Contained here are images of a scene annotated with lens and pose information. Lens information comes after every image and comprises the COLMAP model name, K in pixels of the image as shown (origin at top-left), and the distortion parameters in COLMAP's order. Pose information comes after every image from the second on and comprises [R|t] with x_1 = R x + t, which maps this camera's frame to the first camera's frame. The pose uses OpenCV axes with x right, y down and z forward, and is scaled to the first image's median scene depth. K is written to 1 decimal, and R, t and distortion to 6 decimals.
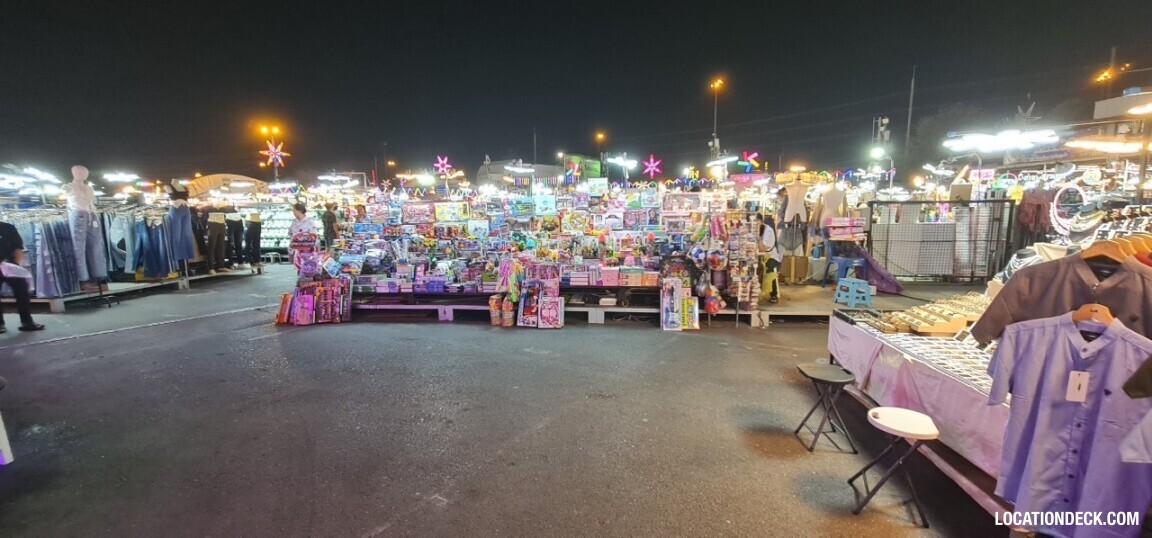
lens RADIAL K [[469.0, 0, 573.1], [0, 469.0, 269.5], [0, 0, 1]] dist [-0.001467, 0.000562]
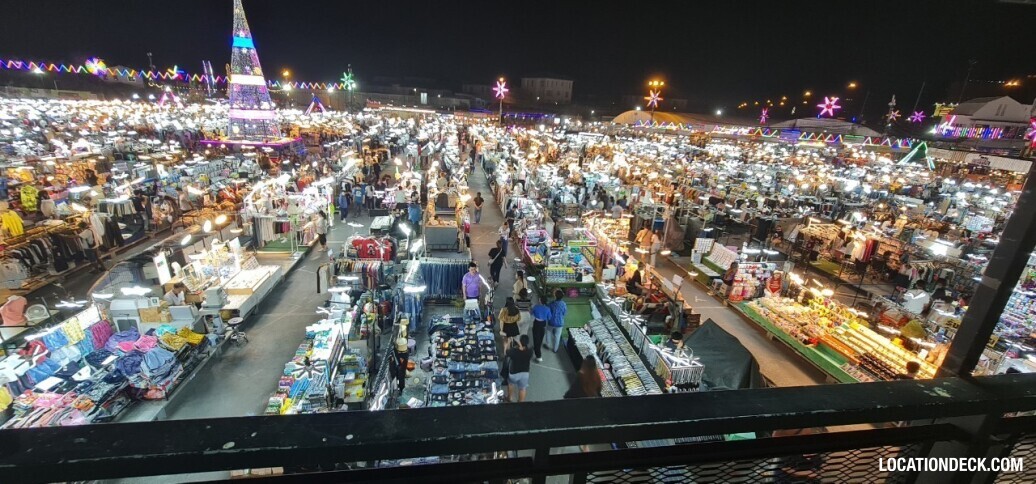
lens RADIAL K [[421.8, 0, 517.4], [0, 421.8, 242.3], [0, 0, 1]] dist [-0.001467, 0.000562]
pose [[0.252369, 0.335373, -0.907654, 0.504878], [-0.194851, 0.936415, 0.291823, -0.093898], [0.947810, 0.103210, 0.301669, 0.159957]]
